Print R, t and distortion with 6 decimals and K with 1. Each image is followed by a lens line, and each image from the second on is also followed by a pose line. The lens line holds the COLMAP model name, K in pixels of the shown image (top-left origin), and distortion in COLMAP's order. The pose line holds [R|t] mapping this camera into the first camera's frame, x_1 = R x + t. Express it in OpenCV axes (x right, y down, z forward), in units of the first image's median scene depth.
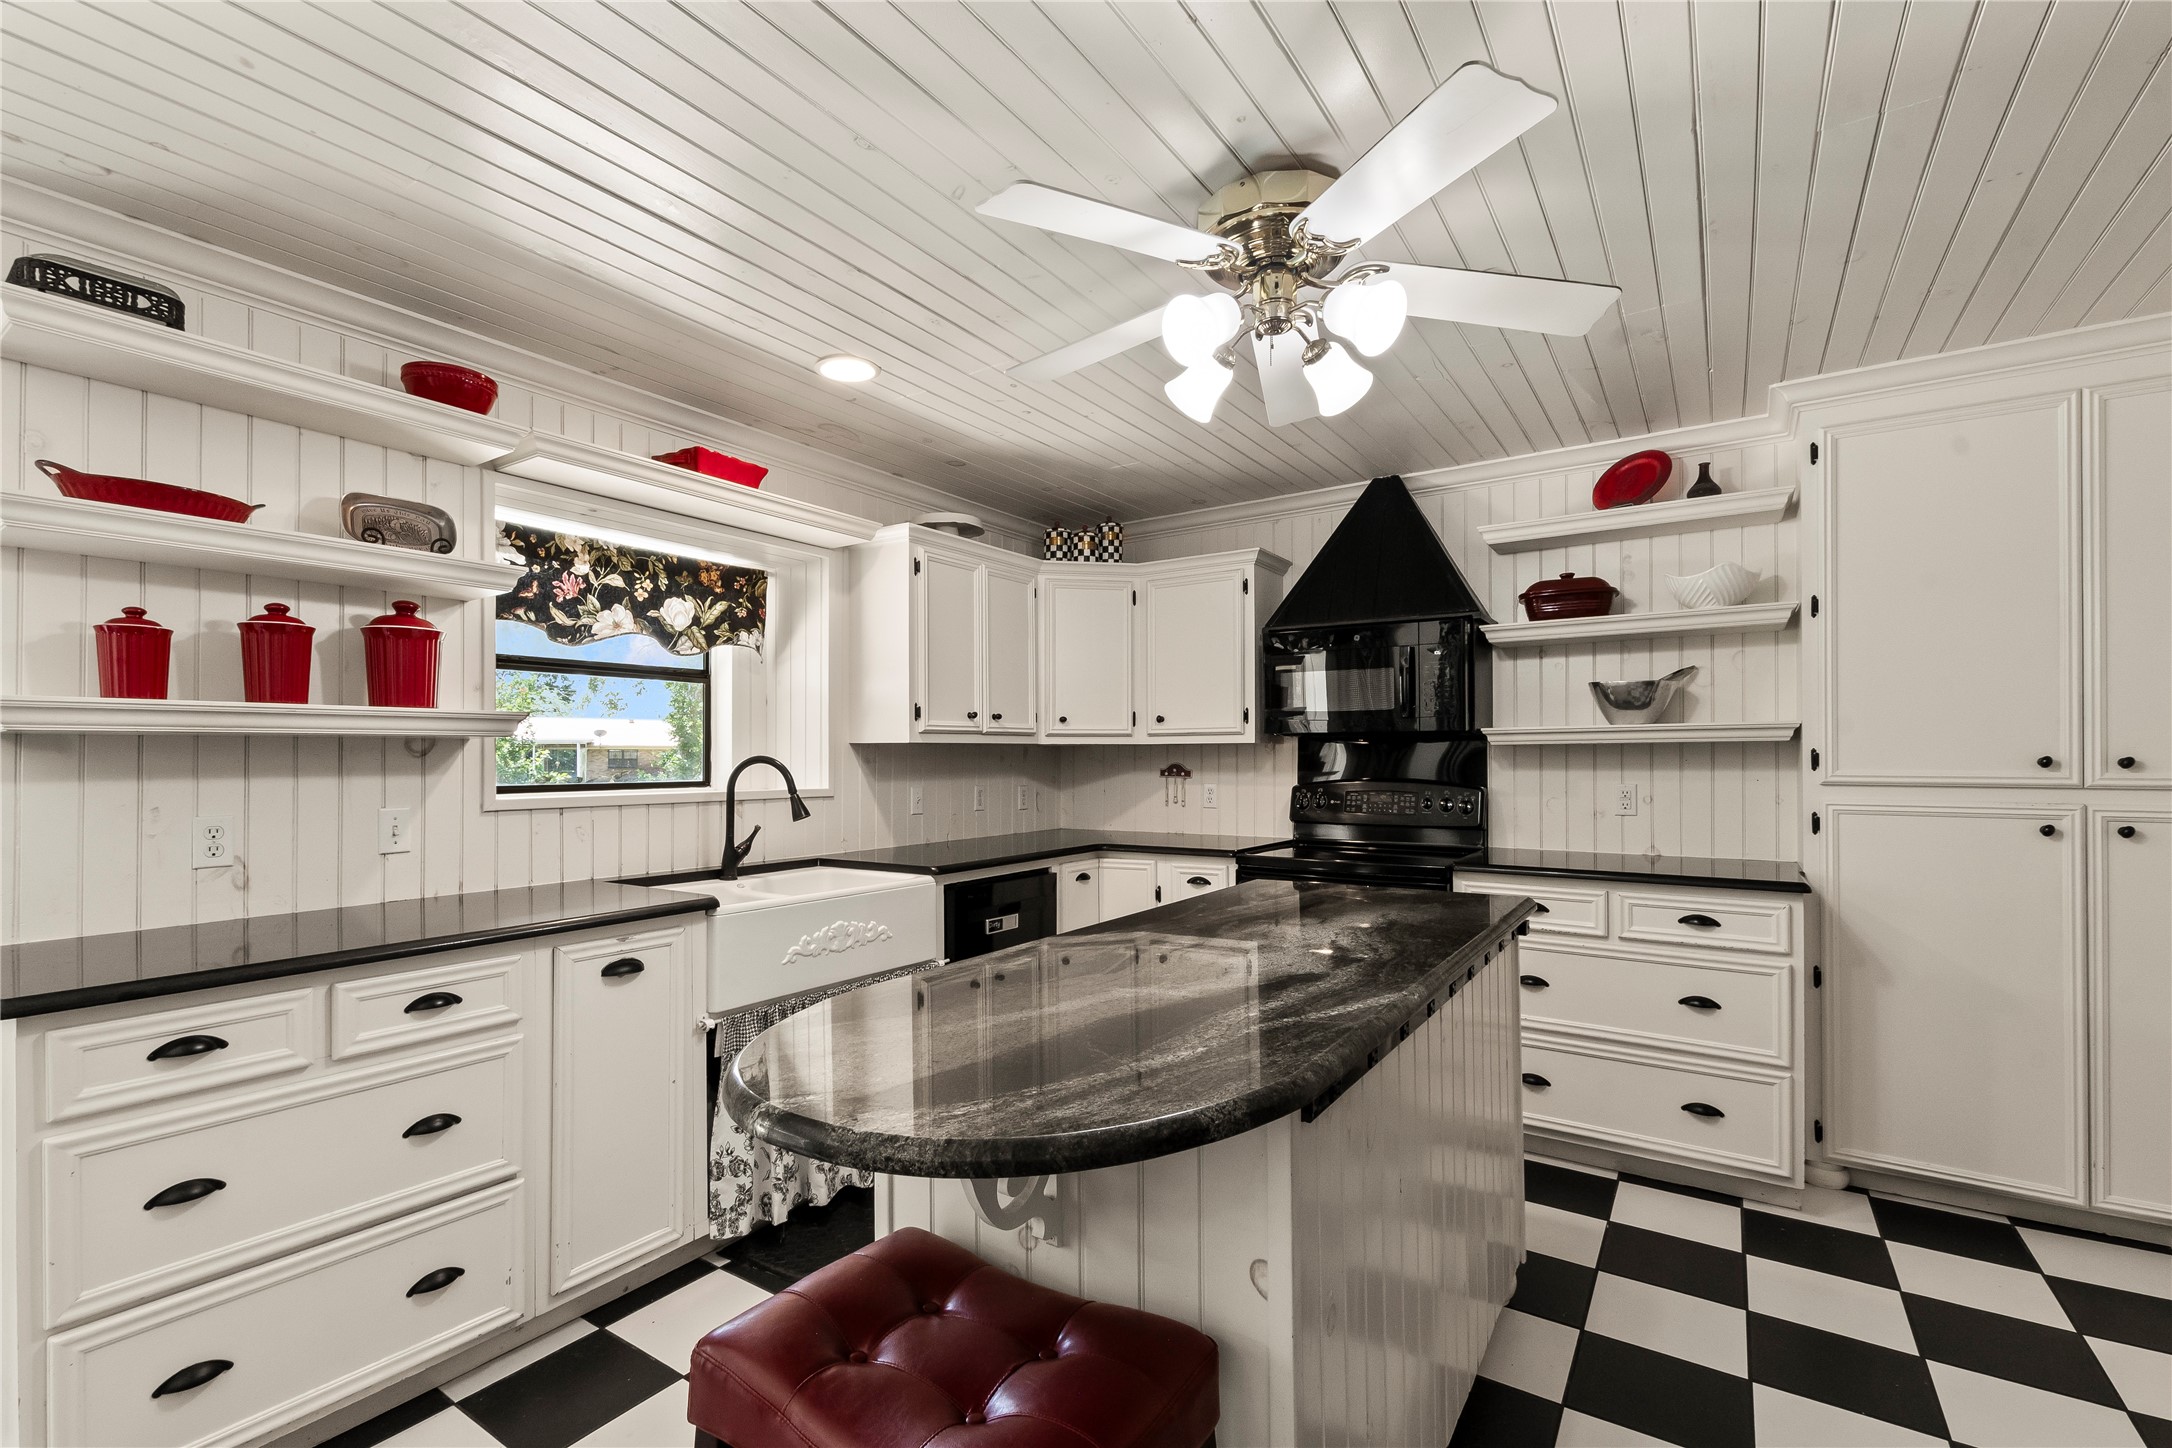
lens RADIAL K [[965.4, 0, 1077.3], [0, 965.4, 750.7], [0, 0, 1]] dist [0.007624, -0.004374]
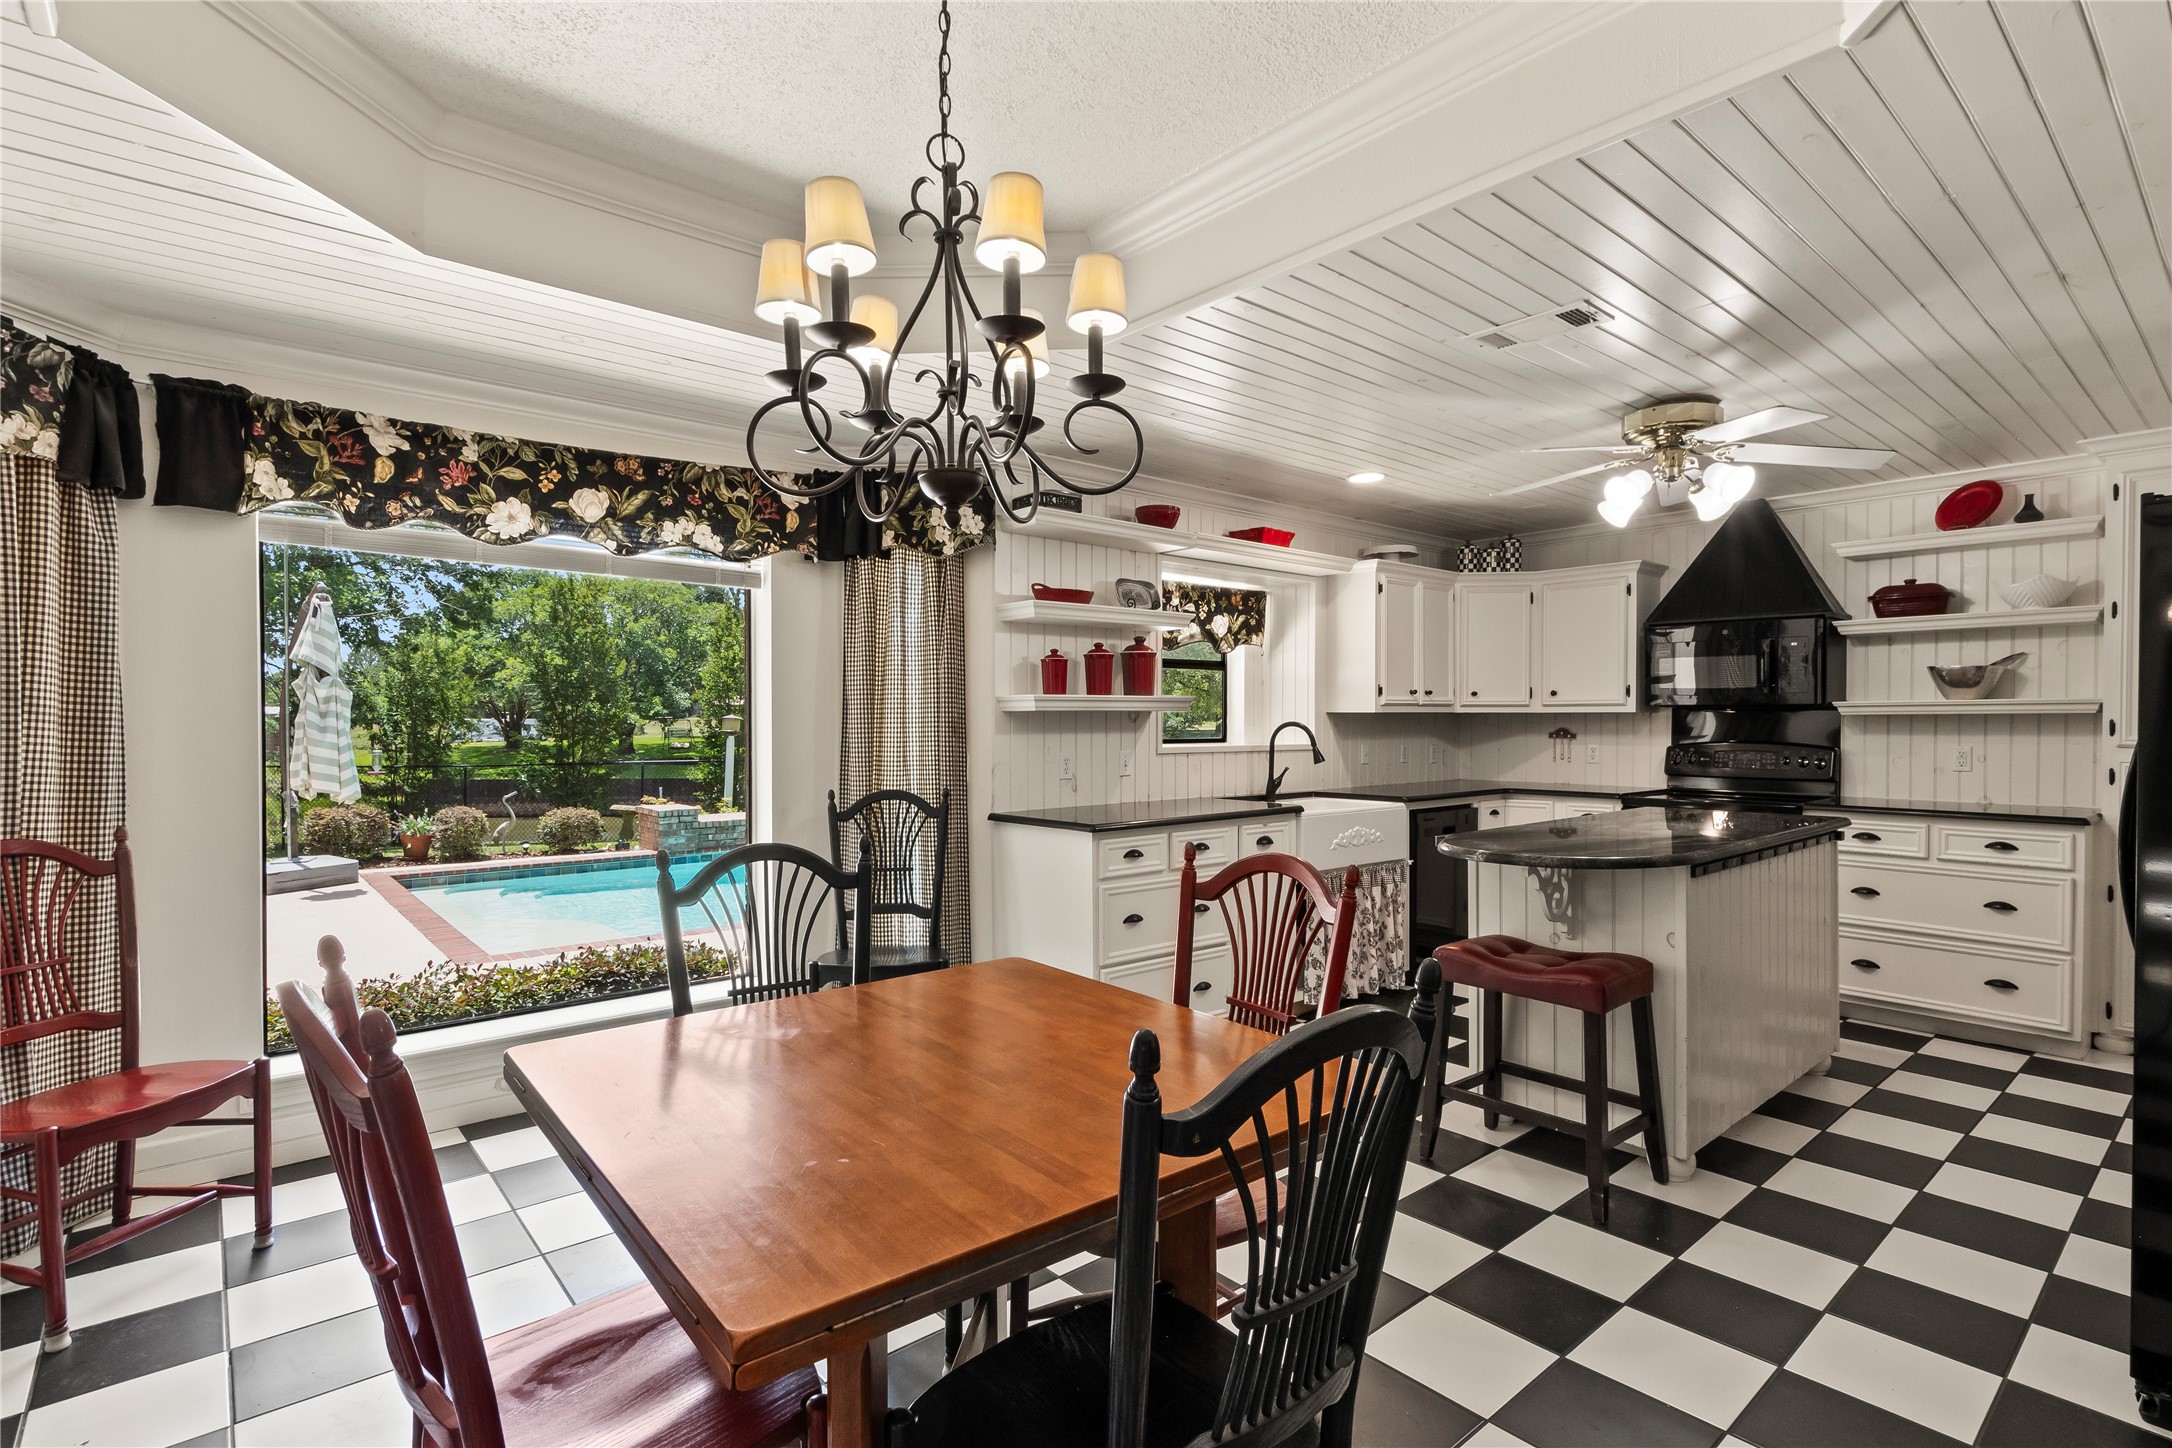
lens RADIAL K [[1062.4, 0, 1098.8], [0, 1062.4, 730.8], [0, 0, 1]] dist [-0.002176, -0.001795]
pose [[0.967530, 0.006583, -0.252669, -0.170364], [-0.001848, 0.999818, 0.018971, -0.010096], [0.252748, -0.017889, 0.967367, -0.618151]]
